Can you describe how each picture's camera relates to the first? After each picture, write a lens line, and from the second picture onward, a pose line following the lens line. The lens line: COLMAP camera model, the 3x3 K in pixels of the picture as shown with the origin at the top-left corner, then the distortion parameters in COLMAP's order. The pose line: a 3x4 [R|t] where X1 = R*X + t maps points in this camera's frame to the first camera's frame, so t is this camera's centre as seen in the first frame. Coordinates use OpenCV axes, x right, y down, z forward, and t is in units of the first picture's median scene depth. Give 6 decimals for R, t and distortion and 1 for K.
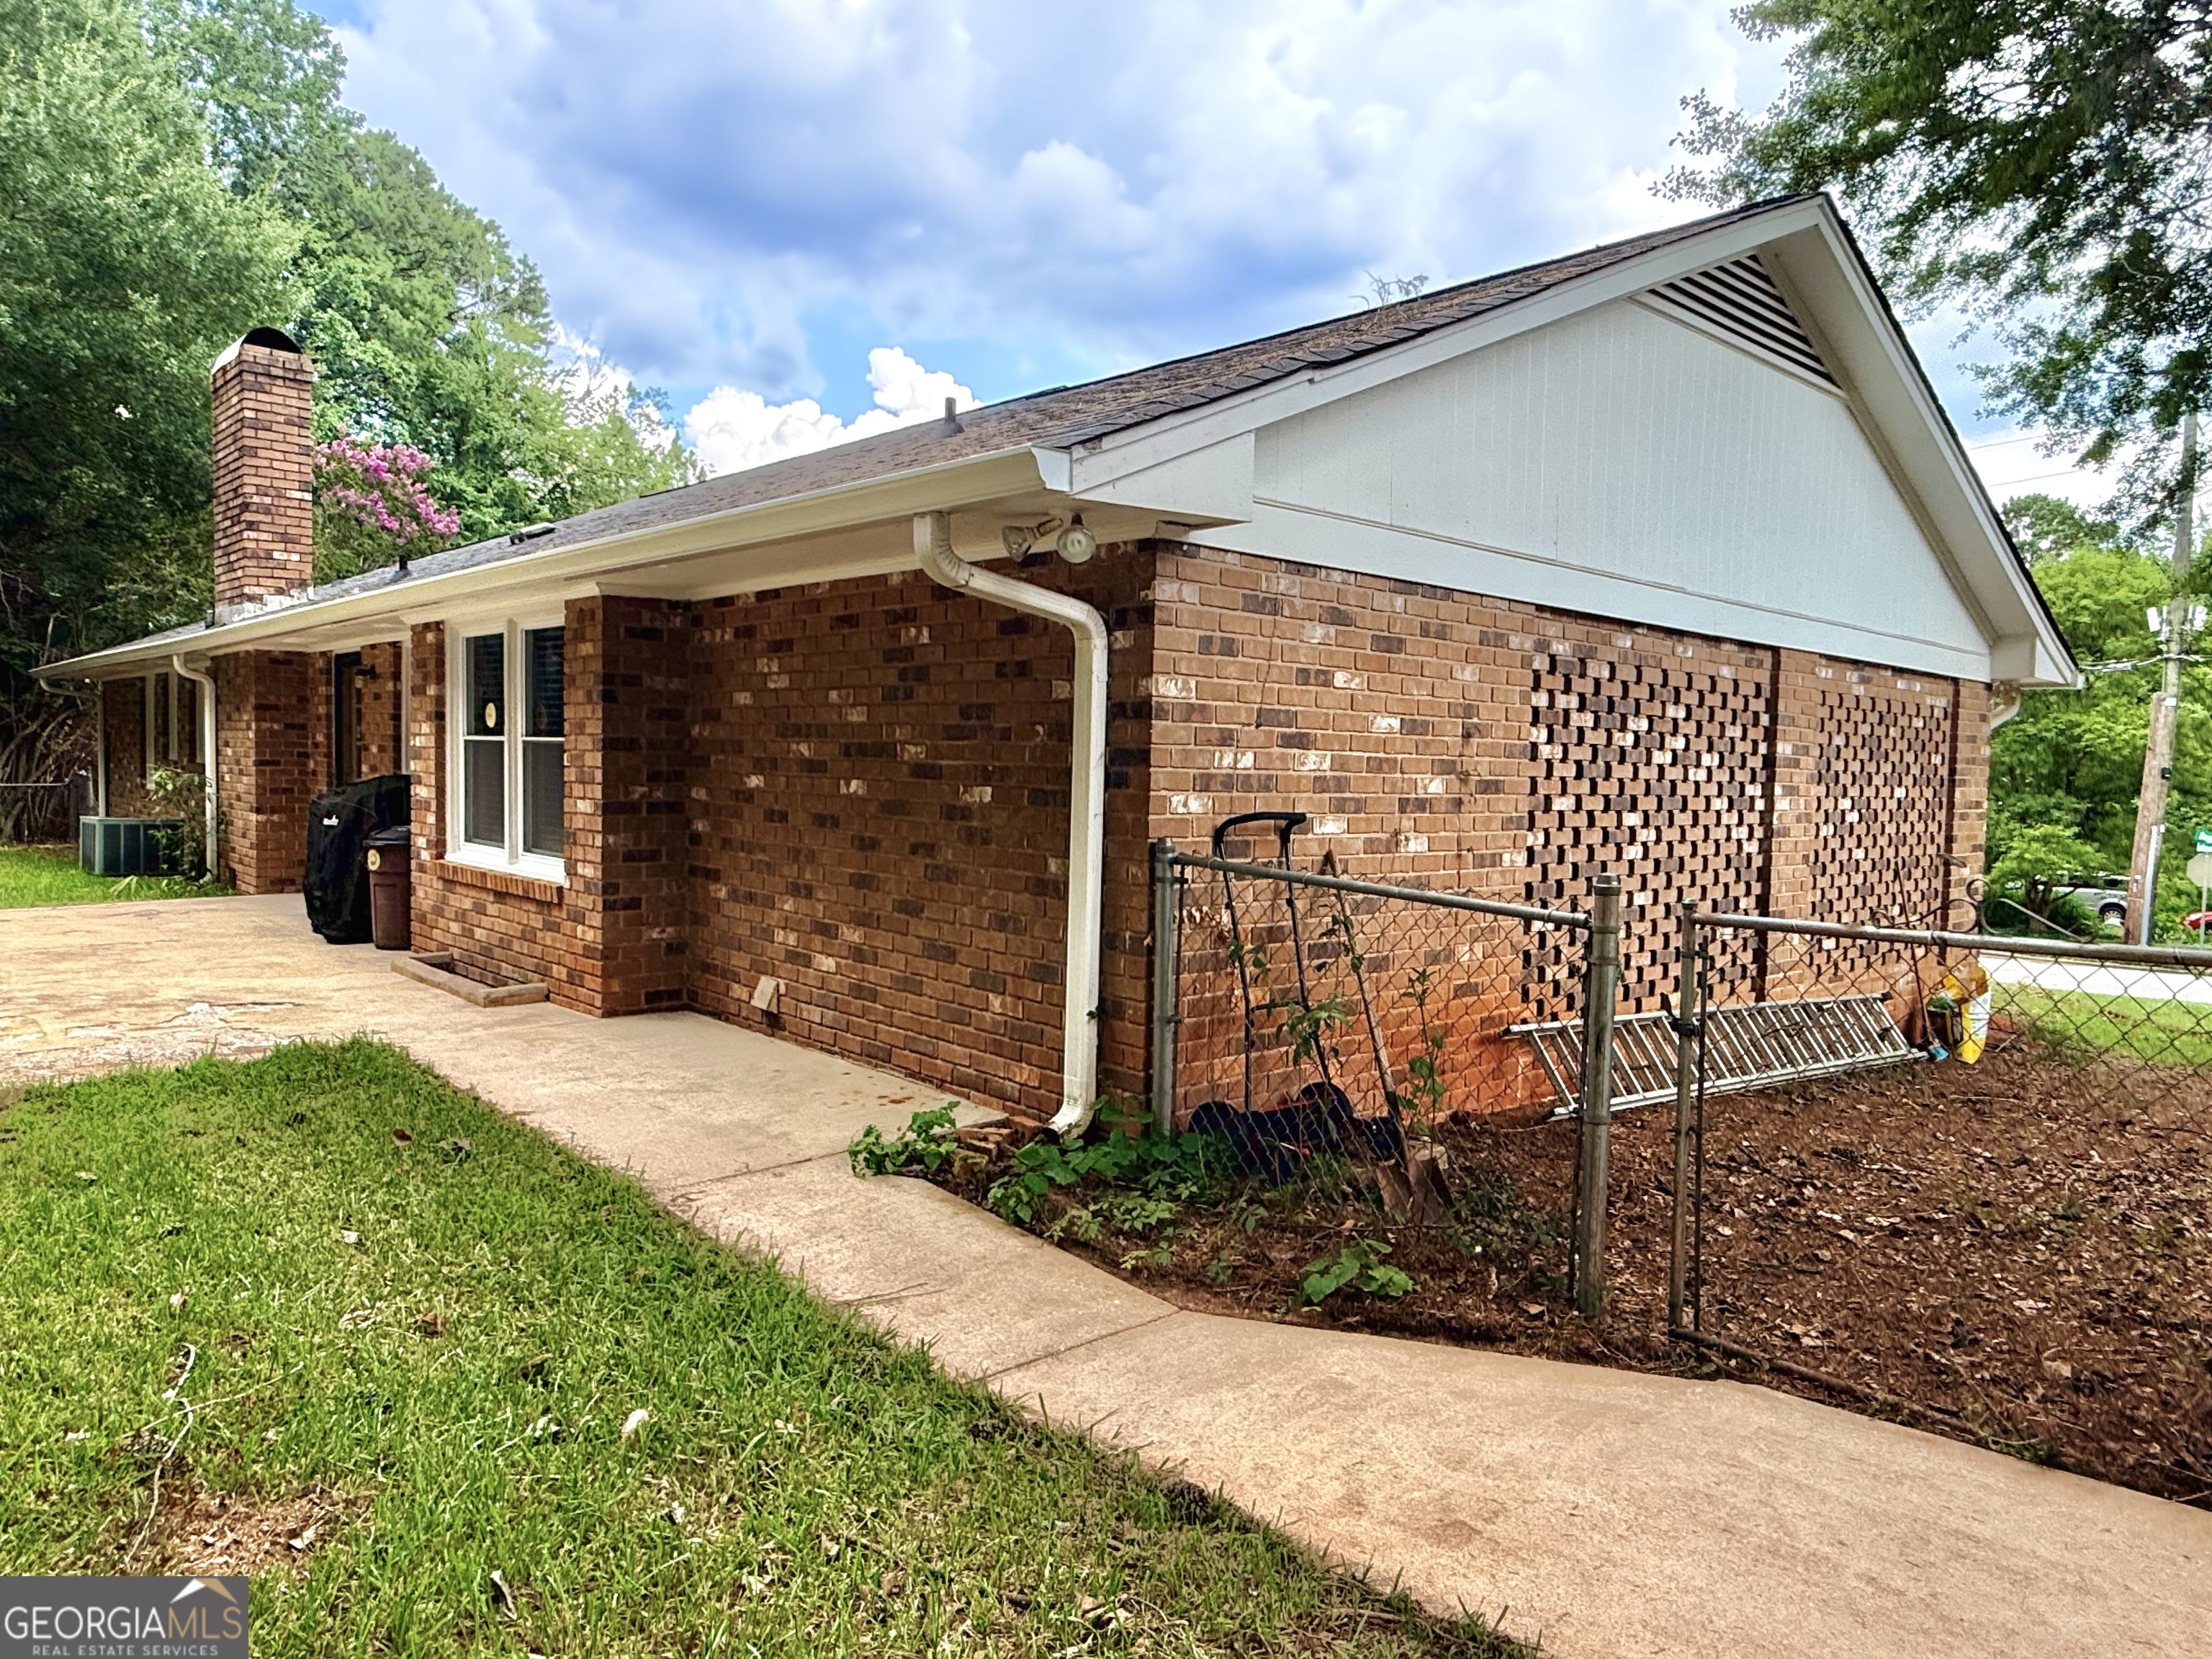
lens RADIAL K [[1430.5, 0, 1106.0], [0, 1430.5, 829.5], [0, 0, 1]] dist [0.001811, 0.001060]
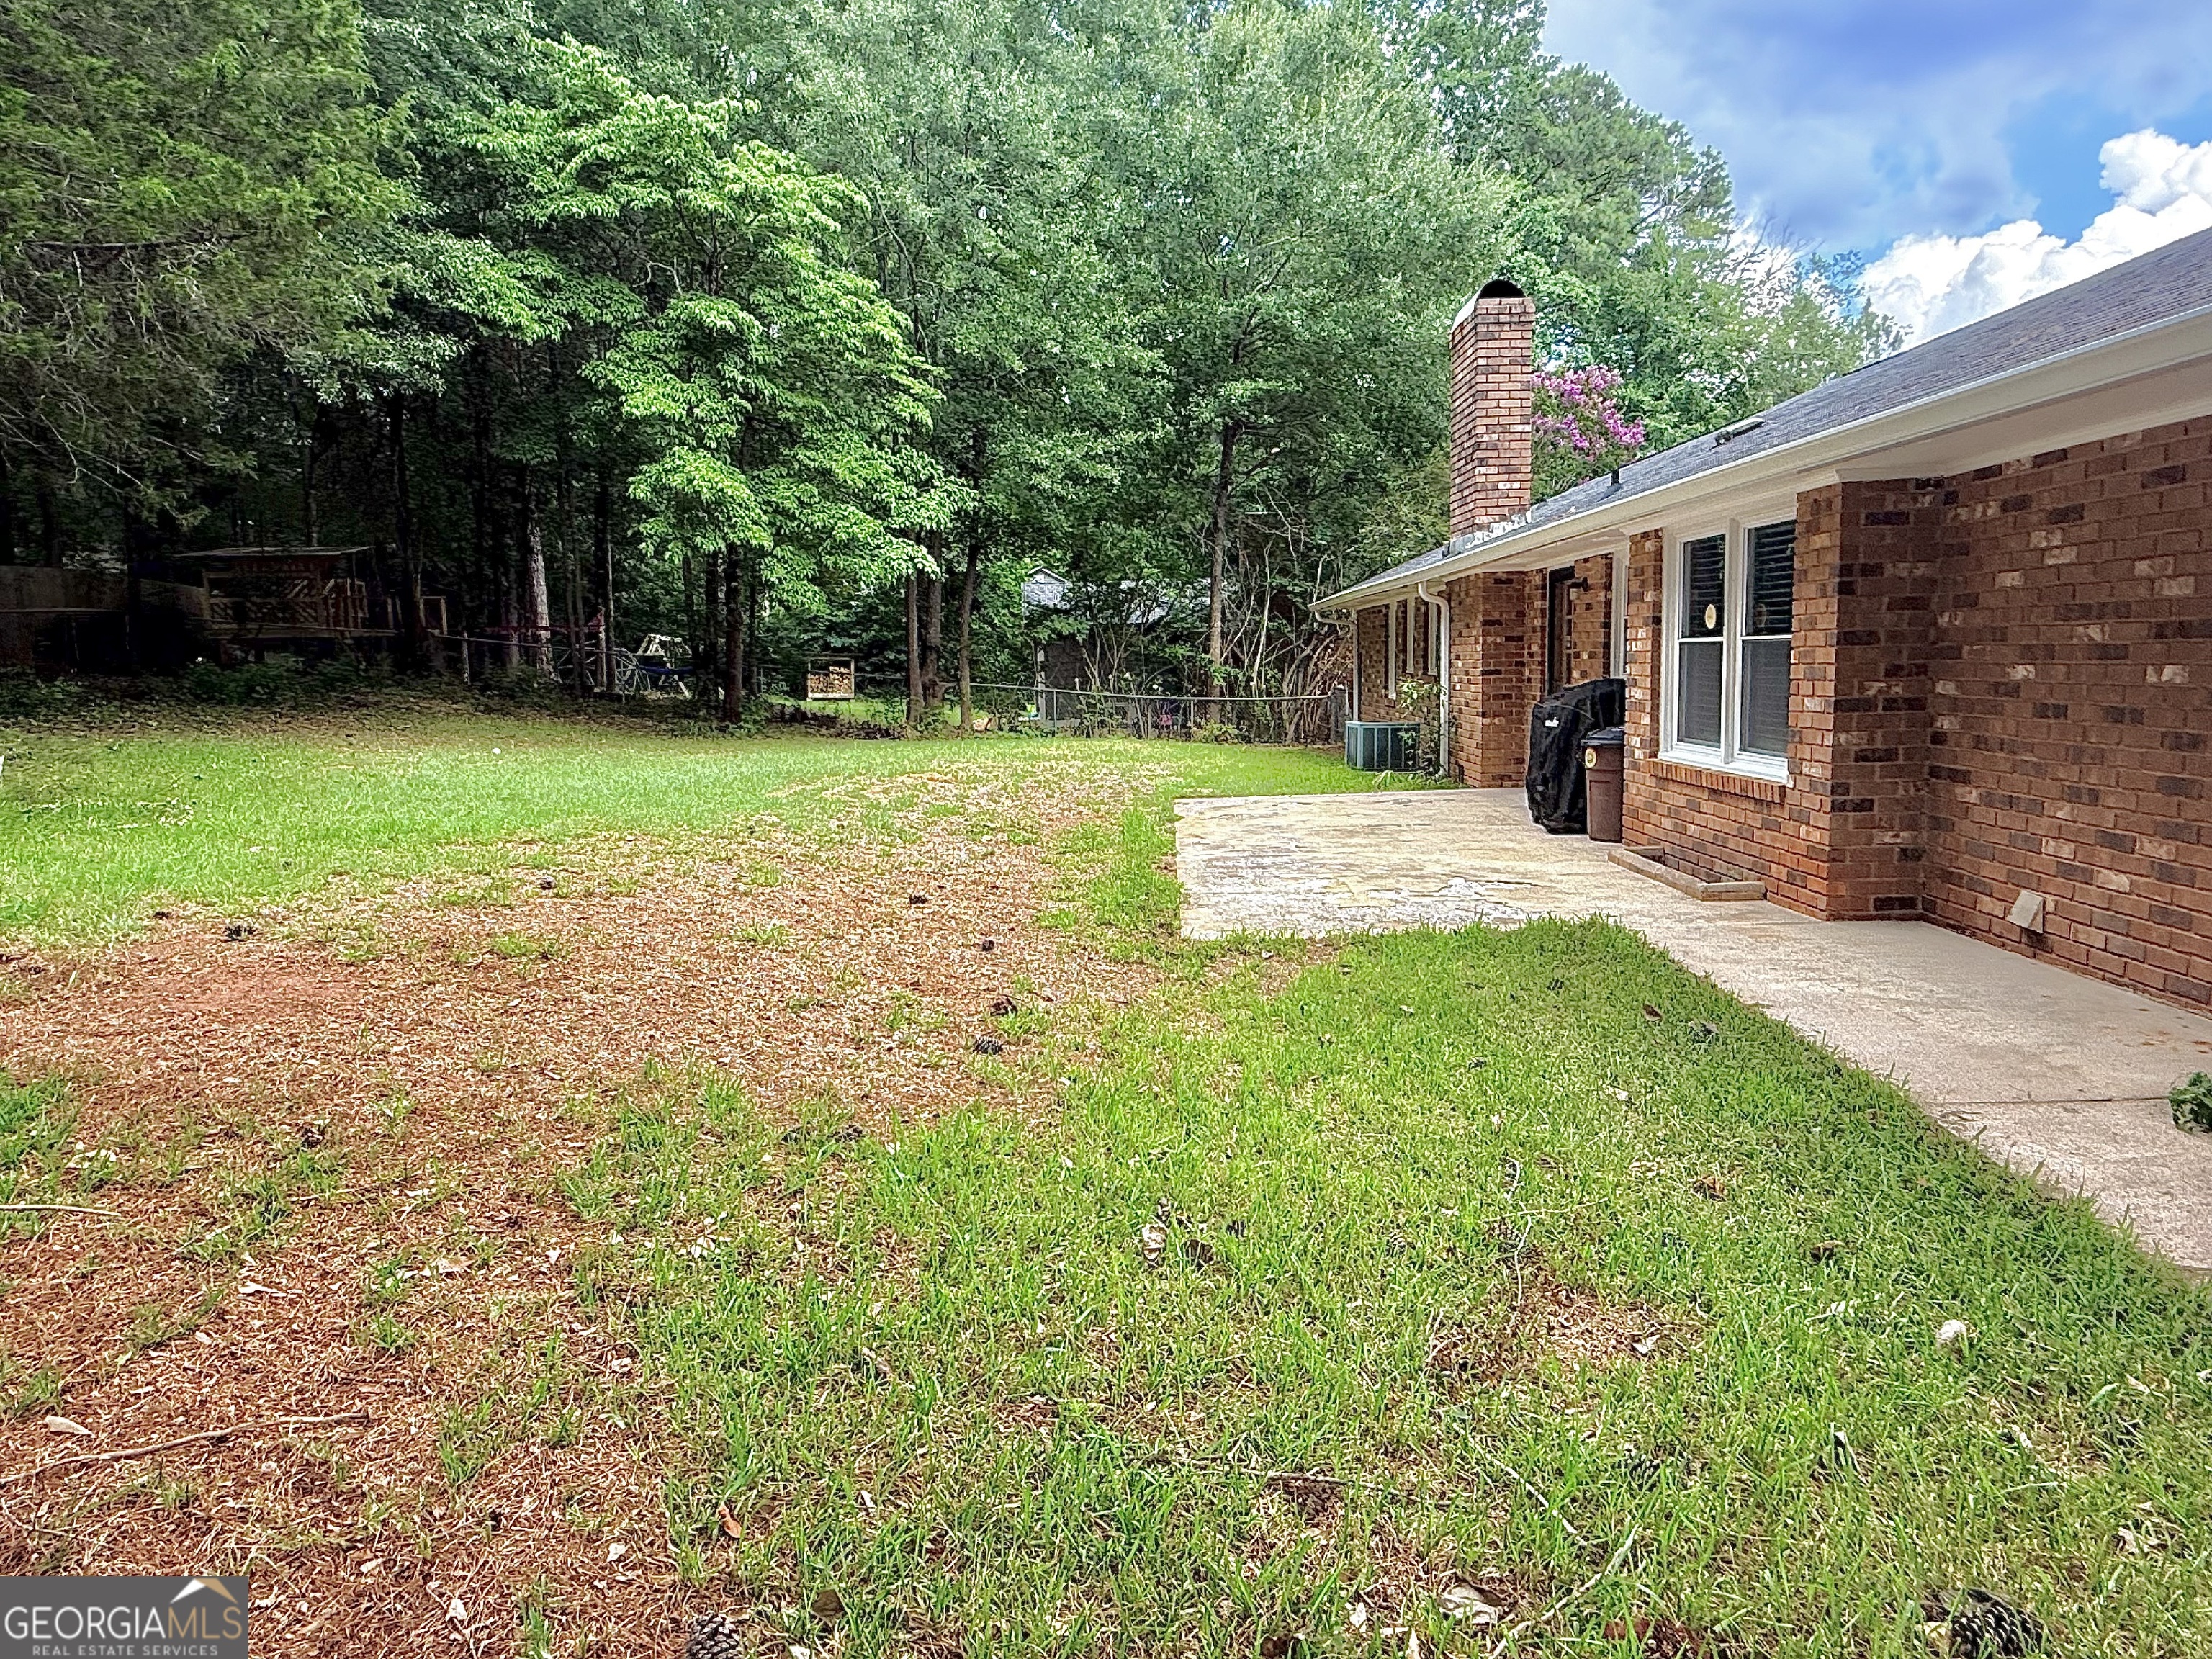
lens RADIAL K [[1408.9, 0, 1106.0], [0, 1408.9, 829.5], [0, 0, 1]] dist [-0.001522, -0.000795]
pose [[0.715938, 0.043739, -0.696793, -0.025948], [0.004314, 0.997739, 0.067062, 0.001875], [0.698151, -0.051018, 0.714131, -0.020246]]
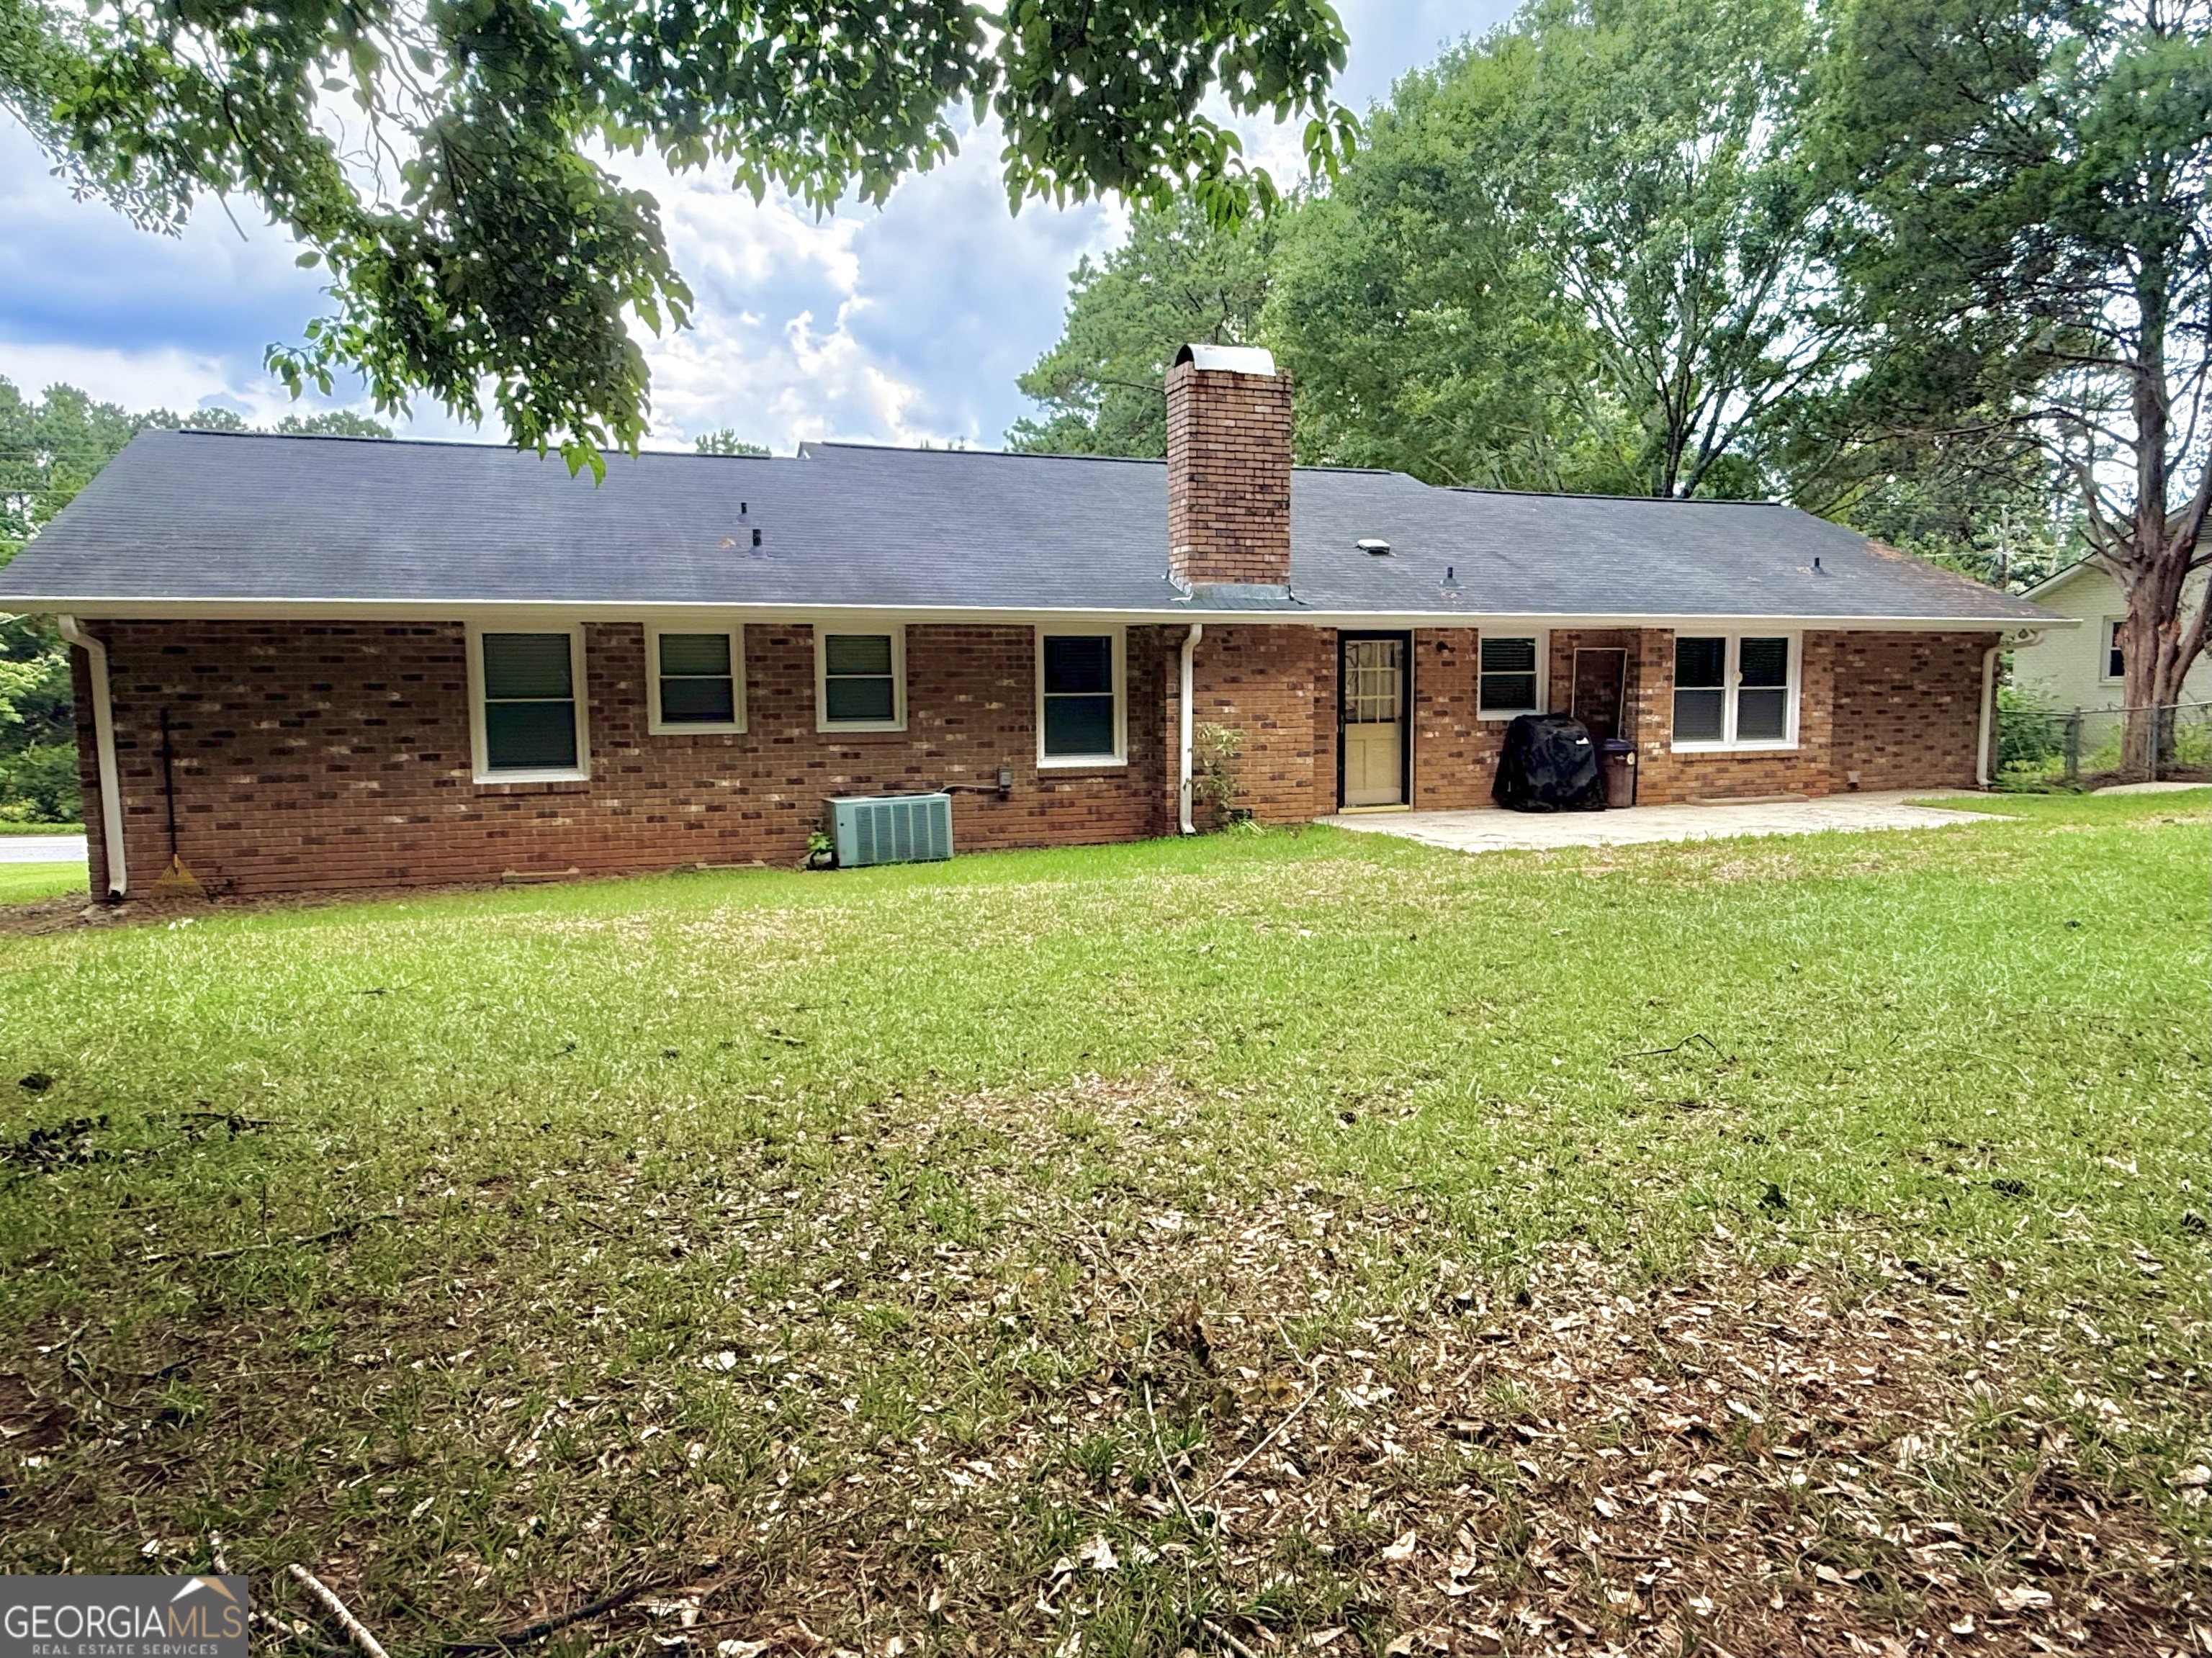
lens RADIAL K [[1430.4, 0, 1106.0], [0, 1430.4, 829.0], [0, 0, 1]] dist [0.001811, 0.001060]
pose [[0.394866, -0.128564, 0.909699, -2.219595], [0.056770, 0.991683, 0.115509, -0.124597], [-0.916983, 0.006033, 0.398881, 0.816170]]
